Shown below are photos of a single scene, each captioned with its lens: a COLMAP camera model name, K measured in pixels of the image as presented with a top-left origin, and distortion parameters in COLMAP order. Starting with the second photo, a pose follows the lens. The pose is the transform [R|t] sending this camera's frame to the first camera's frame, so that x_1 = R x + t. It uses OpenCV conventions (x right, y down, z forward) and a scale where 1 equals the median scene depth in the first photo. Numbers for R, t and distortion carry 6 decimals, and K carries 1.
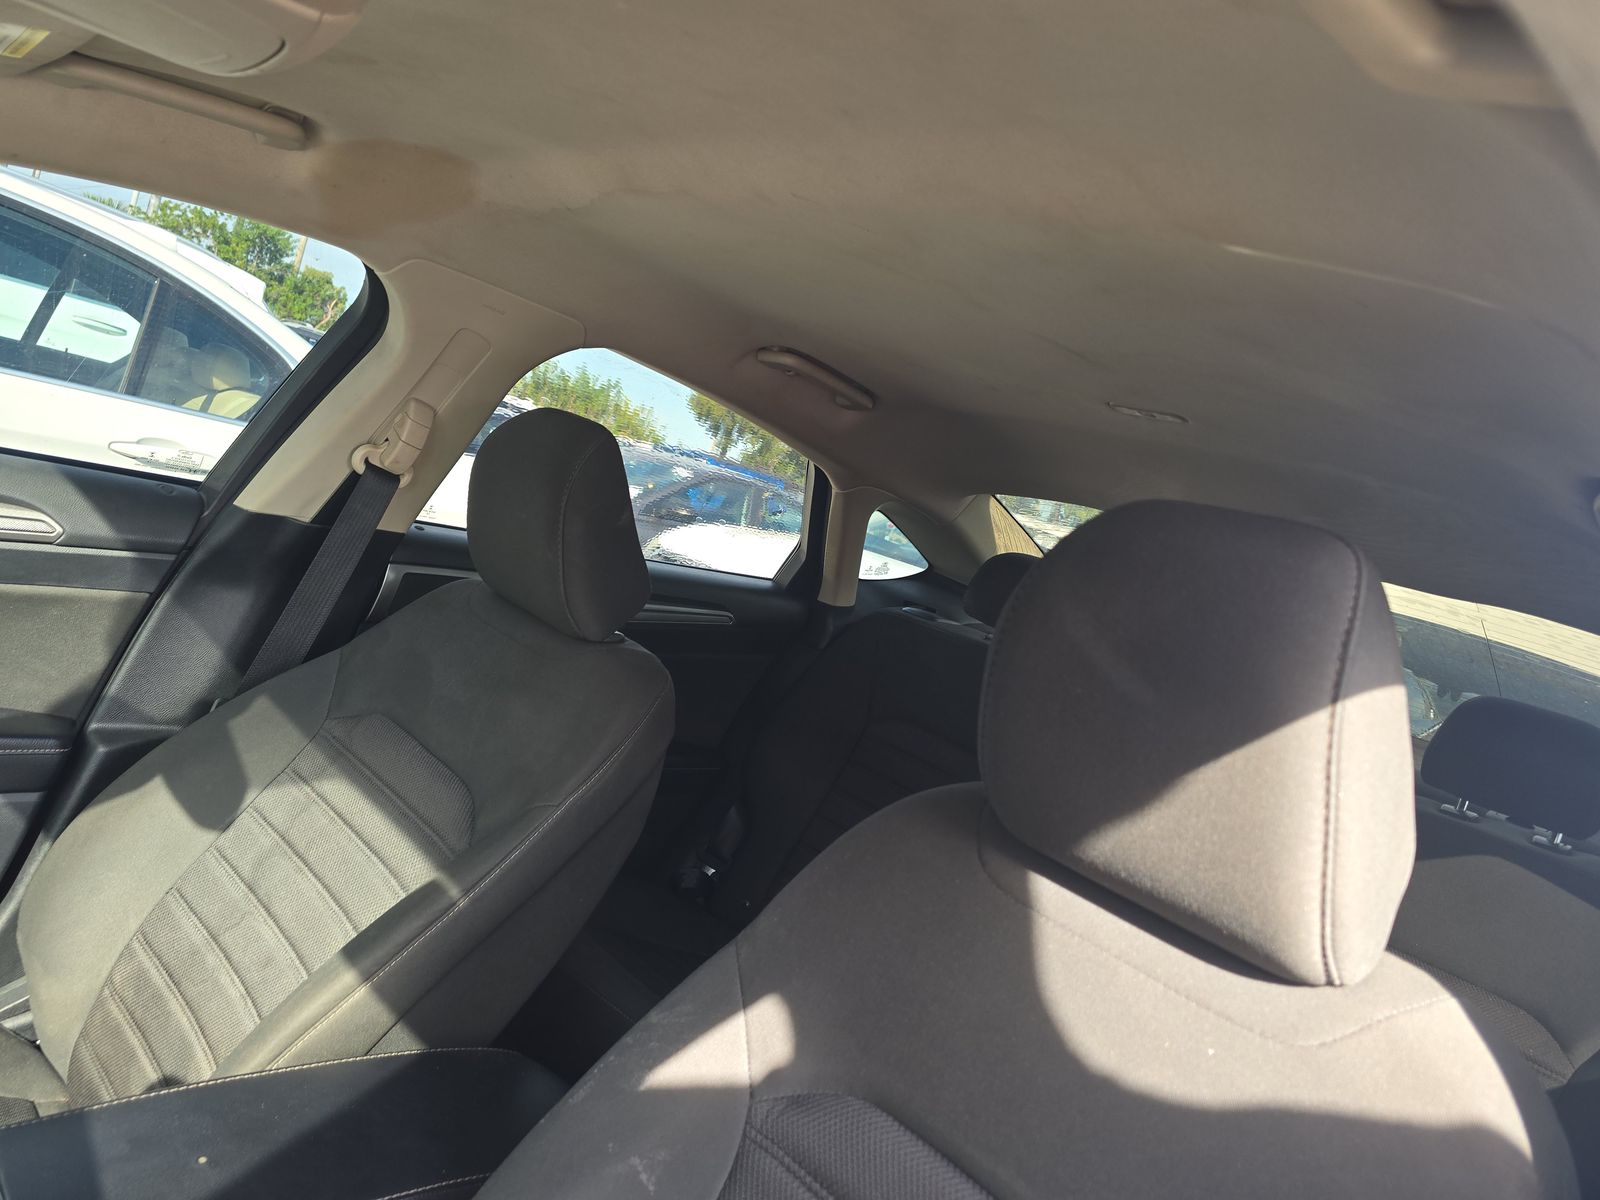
lens RADIAL K [[1090.6, 0, 803.4], [0, 1090.6, 606.3], [0, 0, 1]] dist [0.051790, -0.041028]
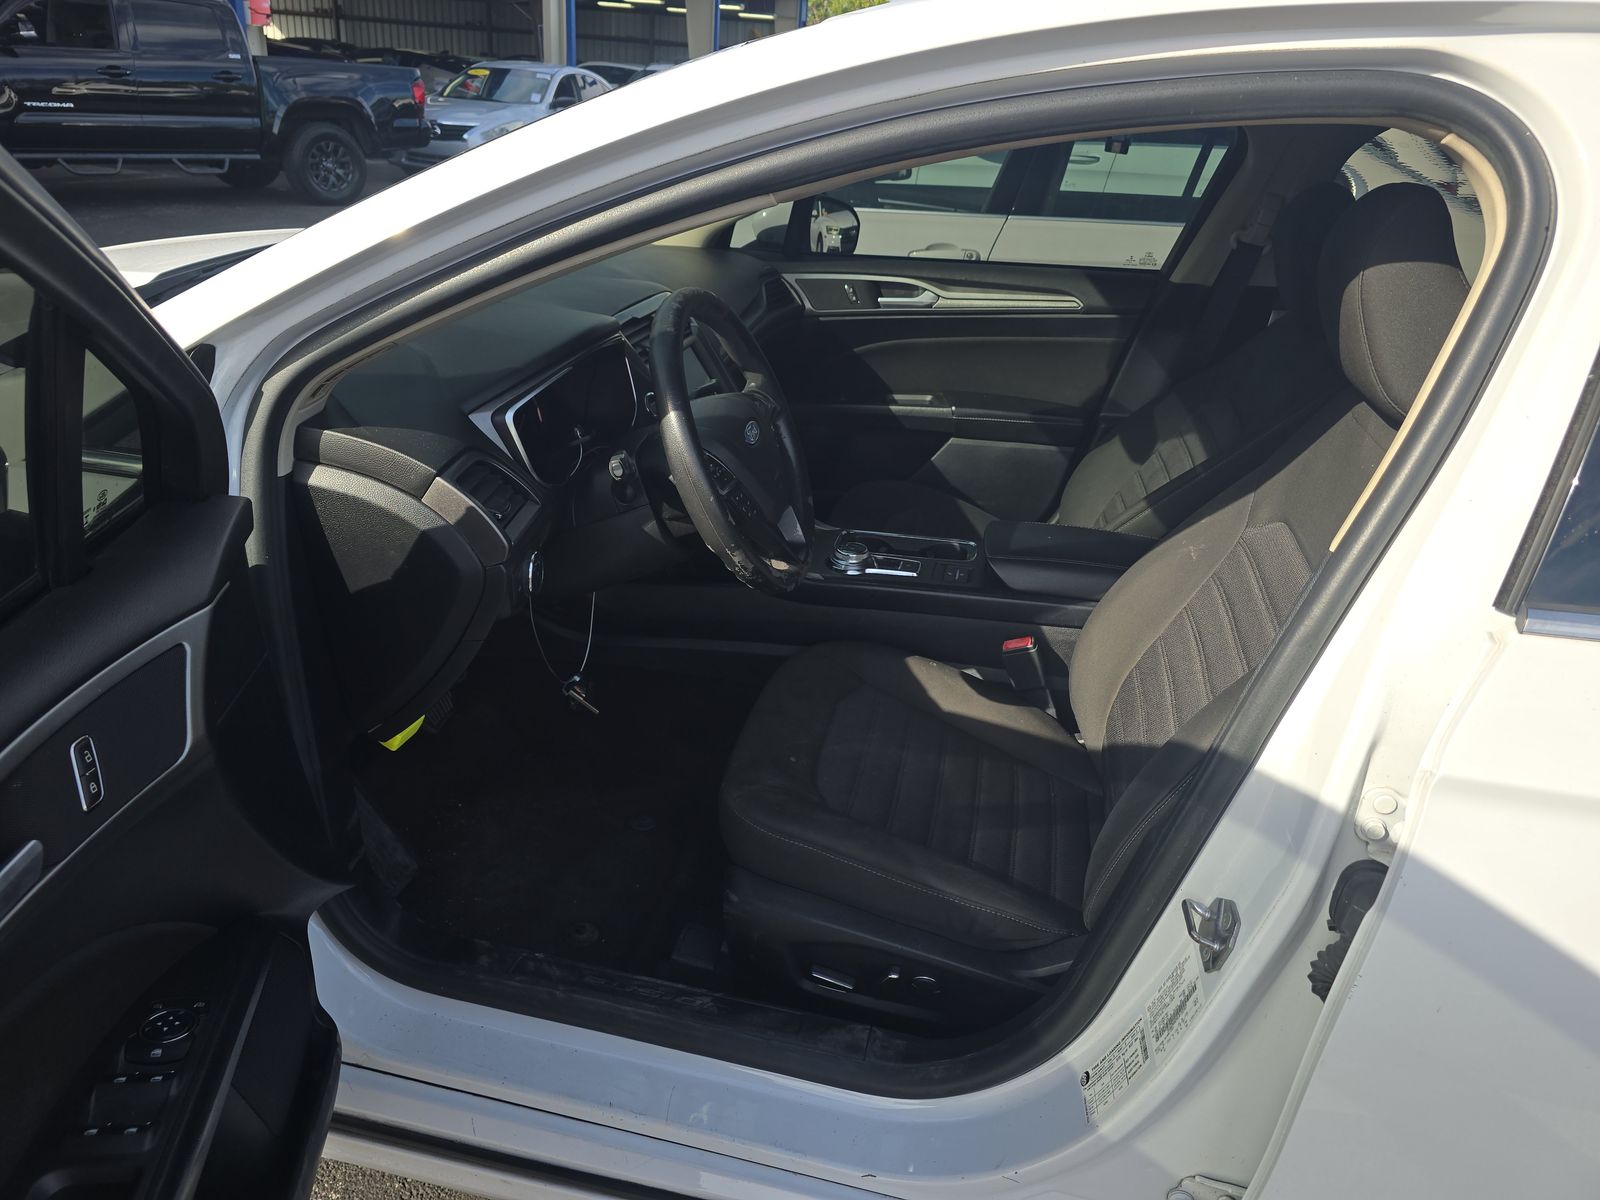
lens RADIAL K [[1090.6, 0, 805.2], [0, 1090.6, 609.6], [0, 0, 1]] dist [0.051790, -0.041028]
pose [[0.549258, 0.116208, -0.827533, 0.652470], [0.018675, 0.988329, 0.151184, 0.145489], [0.835444, -0.098493, 0.540678, -0.446382]]
